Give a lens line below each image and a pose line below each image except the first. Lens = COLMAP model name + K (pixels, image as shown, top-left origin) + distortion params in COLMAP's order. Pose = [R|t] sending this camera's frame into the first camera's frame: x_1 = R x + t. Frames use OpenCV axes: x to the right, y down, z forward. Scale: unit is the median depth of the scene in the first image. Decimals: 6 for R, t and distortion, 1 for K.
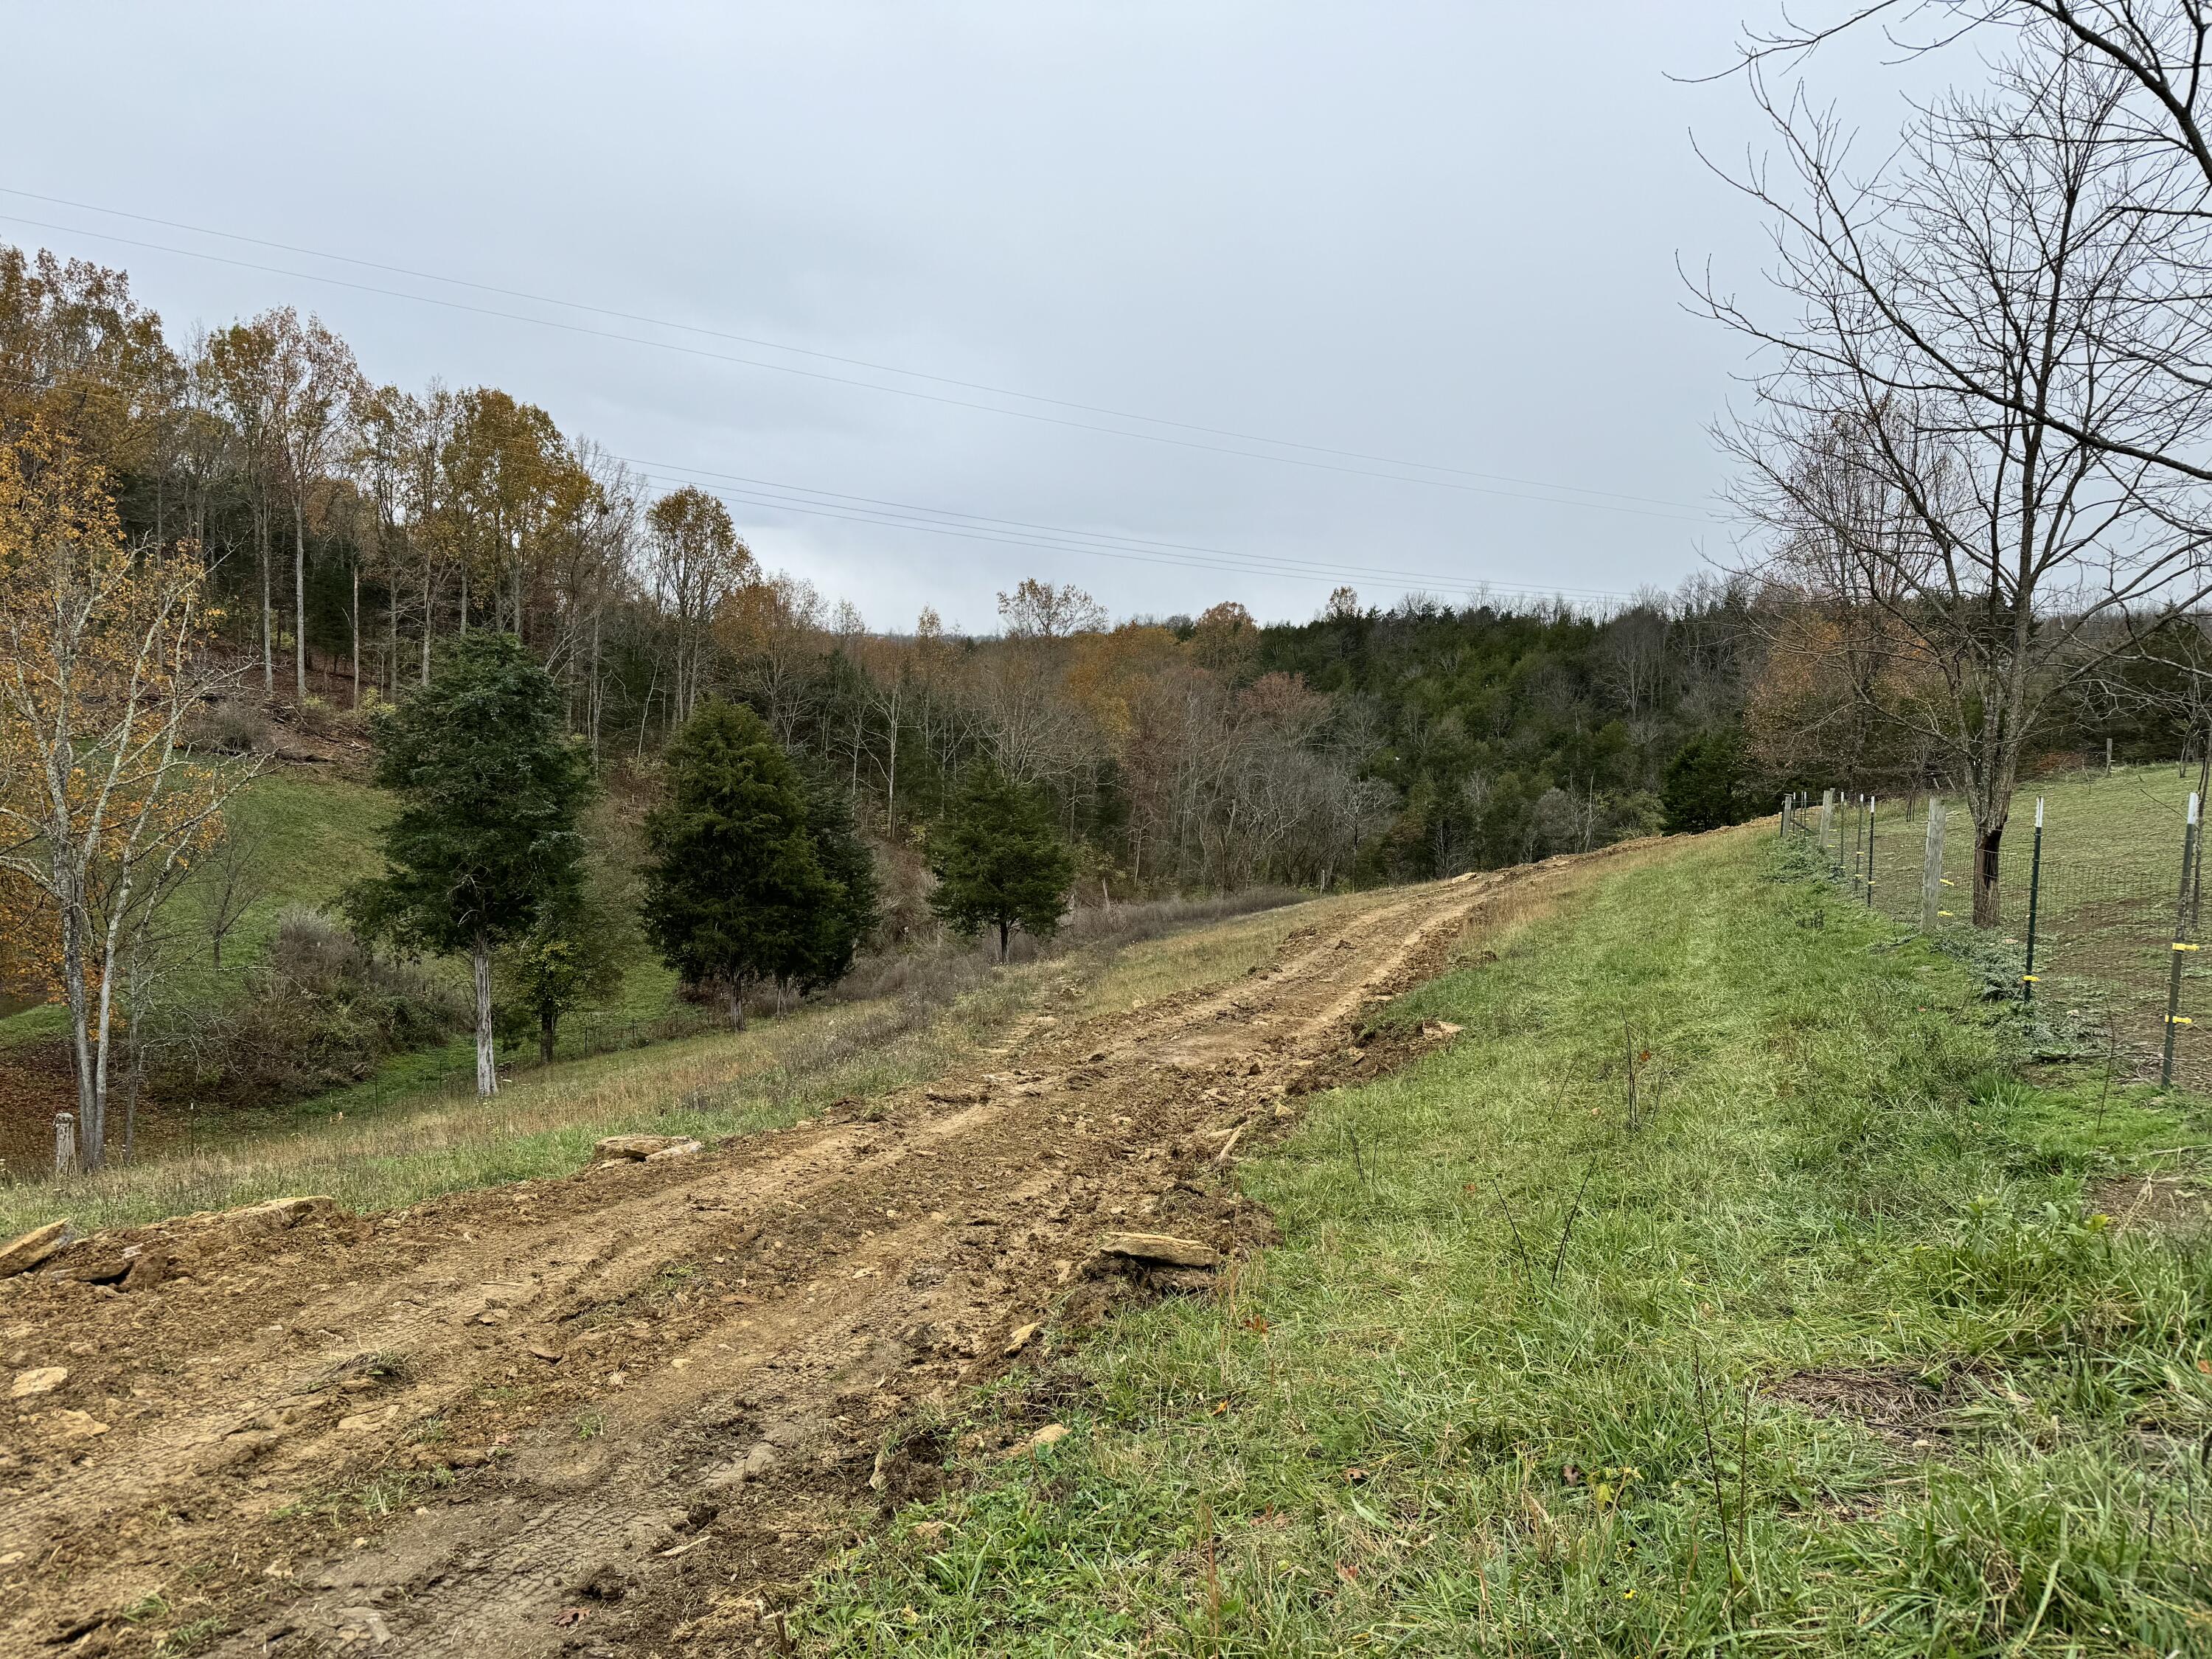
lens RADIAL K [[1528.1, 0, 1091.8], [0, 1528.1, 833.5], [0, 0, 1]] dist [0.133730, -0.194431]
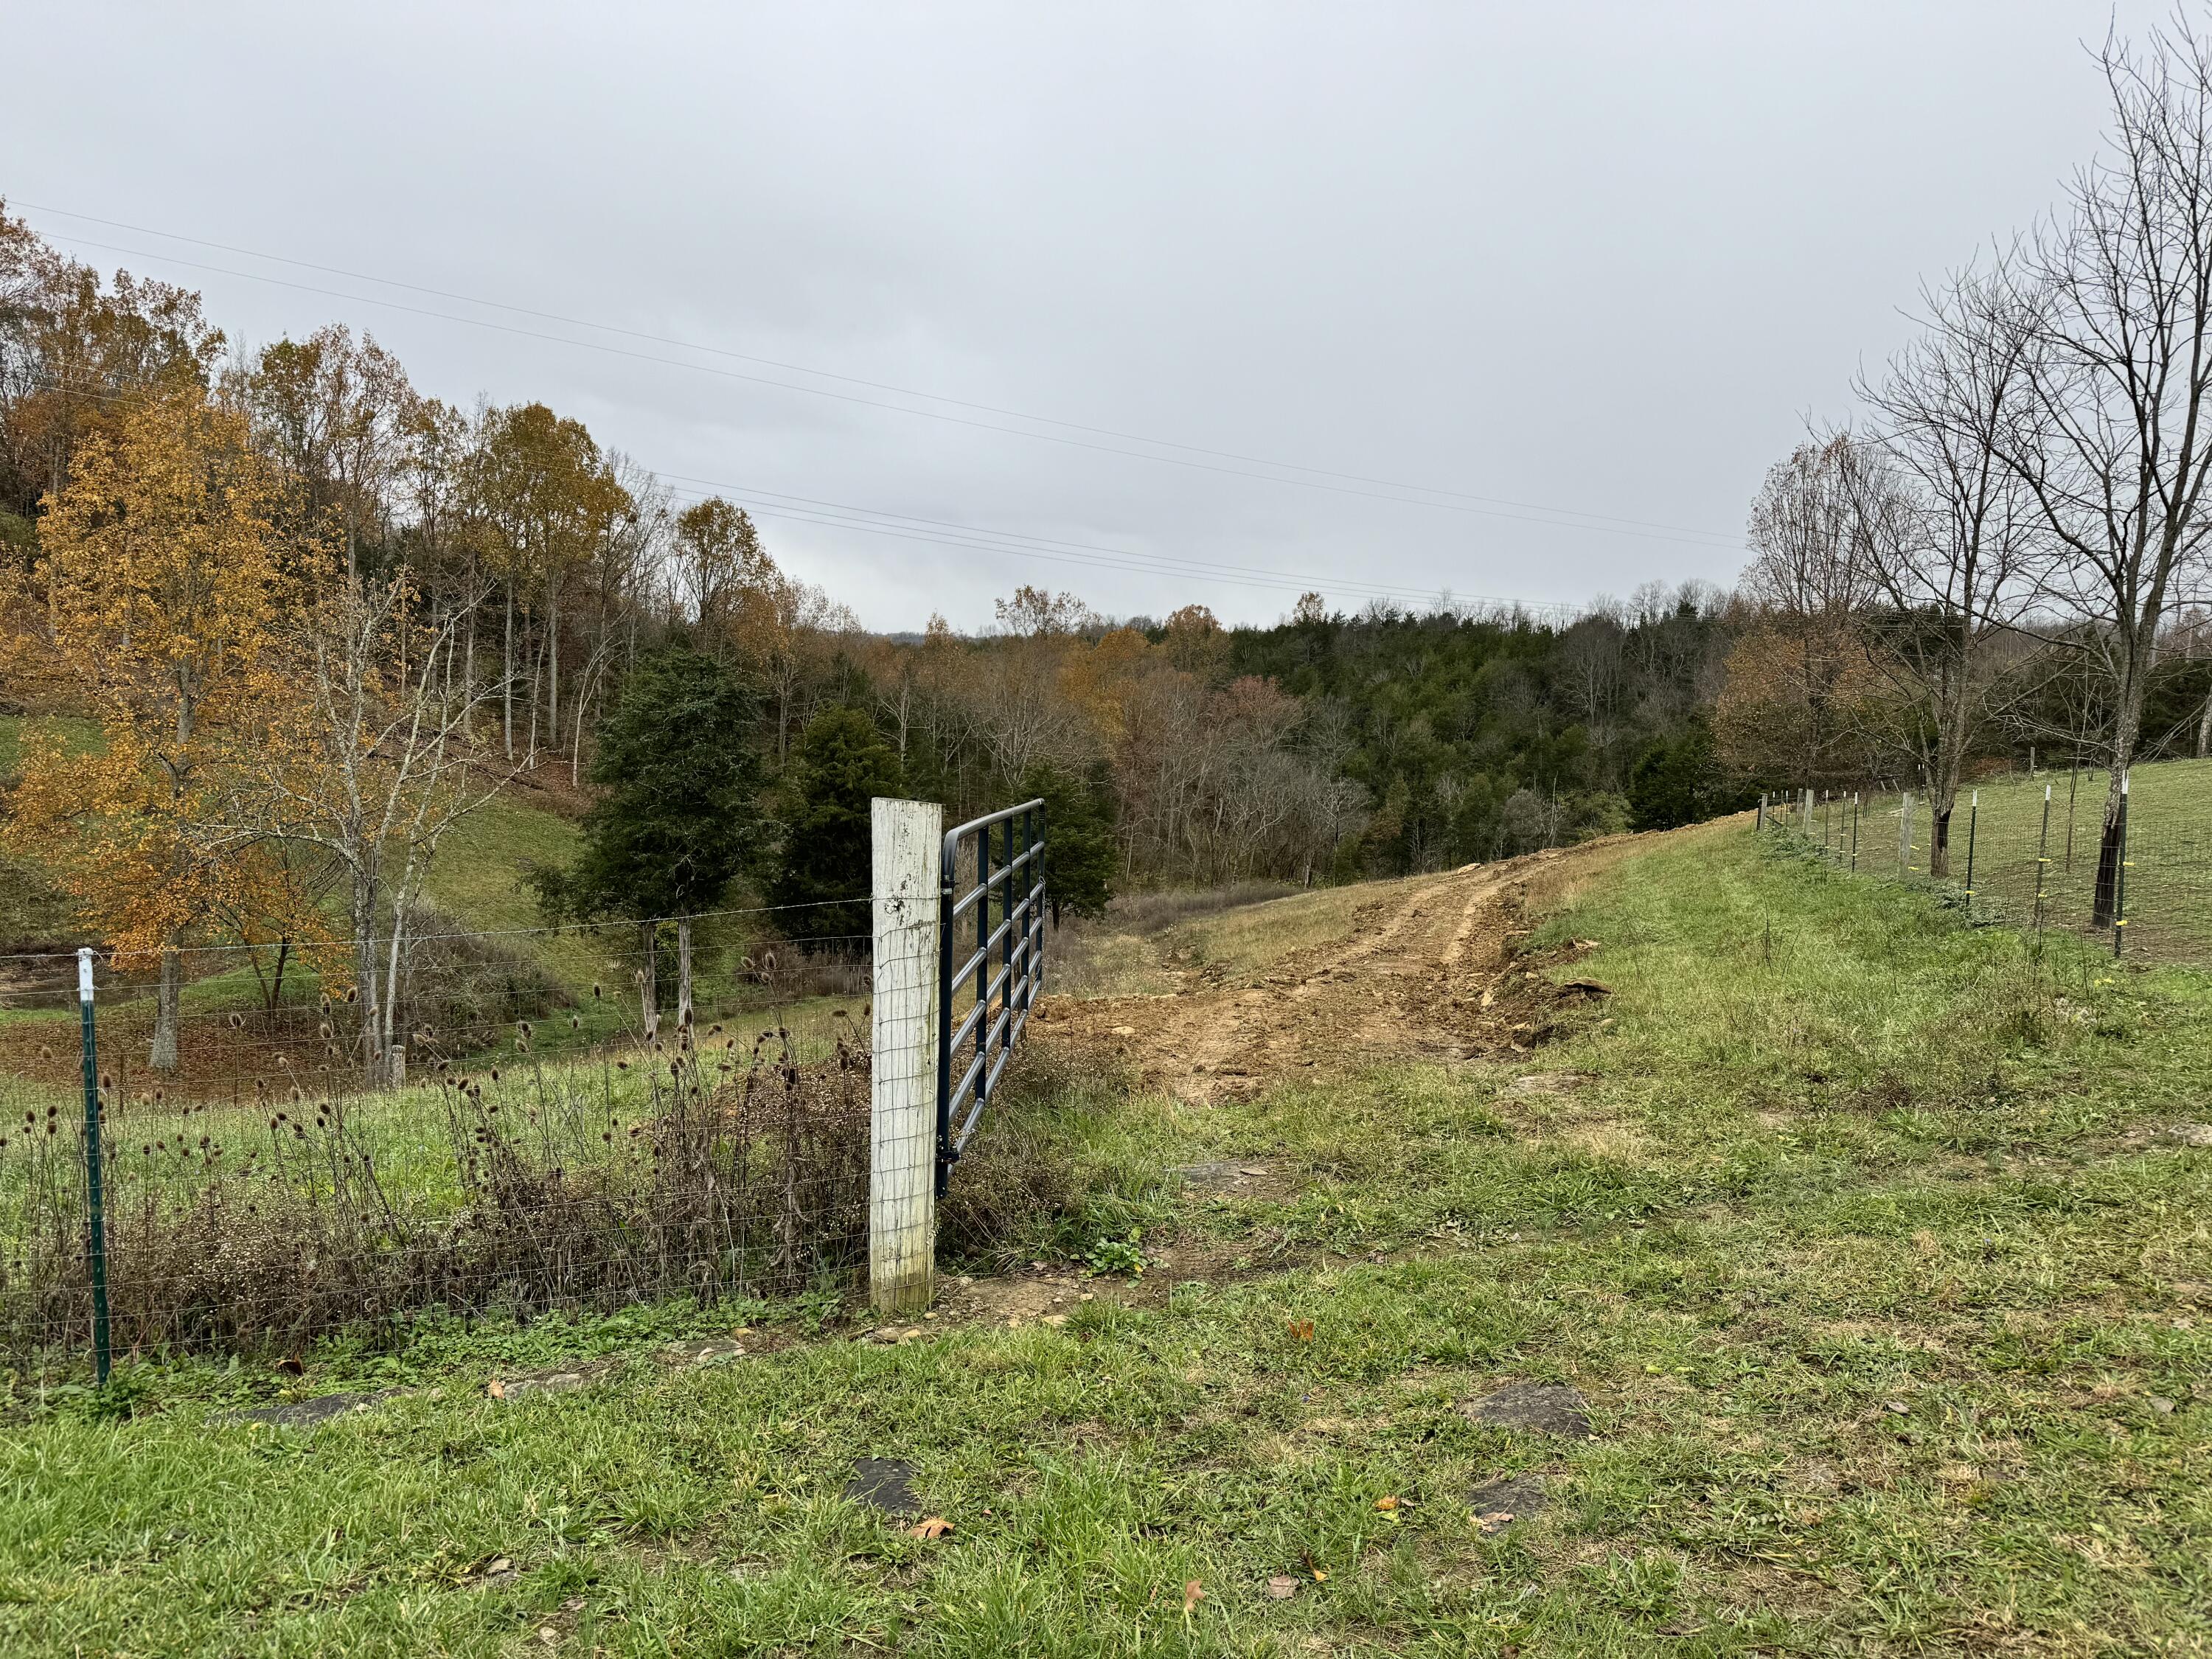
lens RADIAL K [[1529.9, 0, 1106.0], [0, 1529.9, 829.5], [0, 0, 1]] dist [0.151748, -0.250153]
pose [[0.999191, 0.003909, 0.040029, -0.039497], [-0.003822, 0.999990, -0.002260, 0.002653], [-0.040037, 0.002105, 0.999196, -0.064453]]
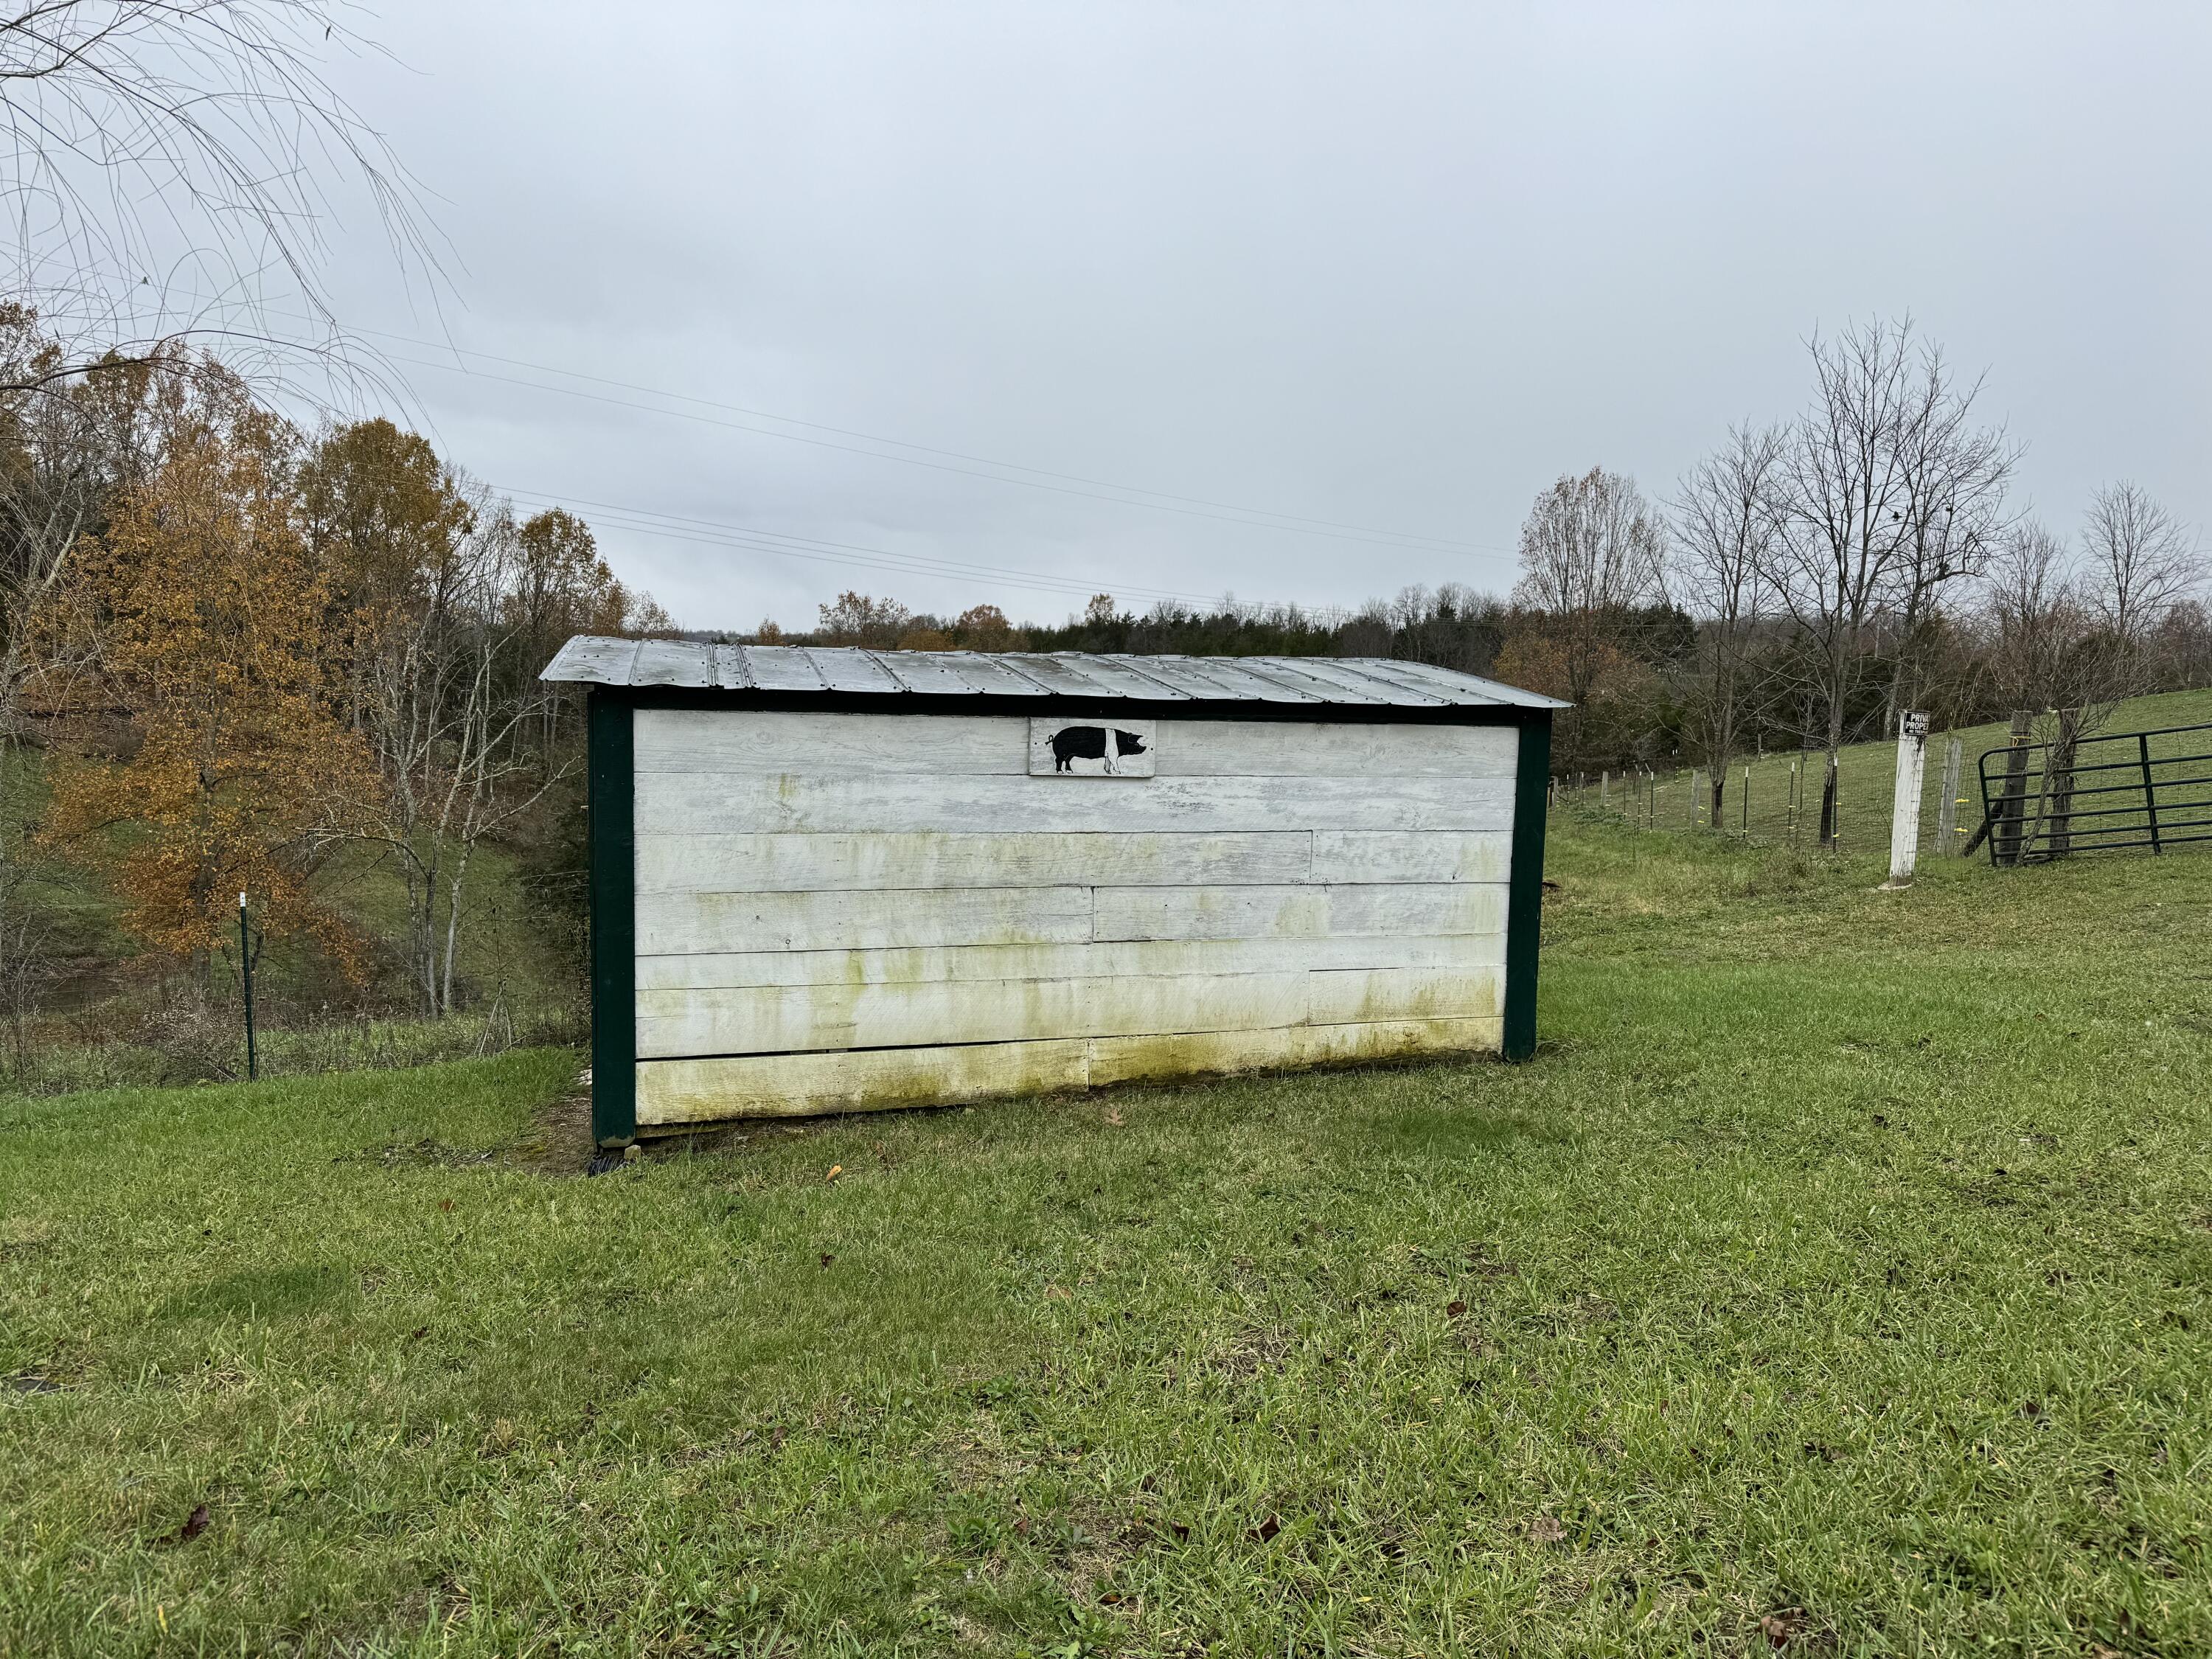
lens RADIAL K [[1528.1, 0, 1091.8], [0, 1528.1, 833.5], [0, 0, 1]] dist [0.133730, -0.194431]
pose [[0.984598, -0.019345, 0.173758, -0.091366], [0.019047, 0.999813, 0.003381, 0.005484], [-0.173791, -0.000019, 0.984783, -0.136309]]
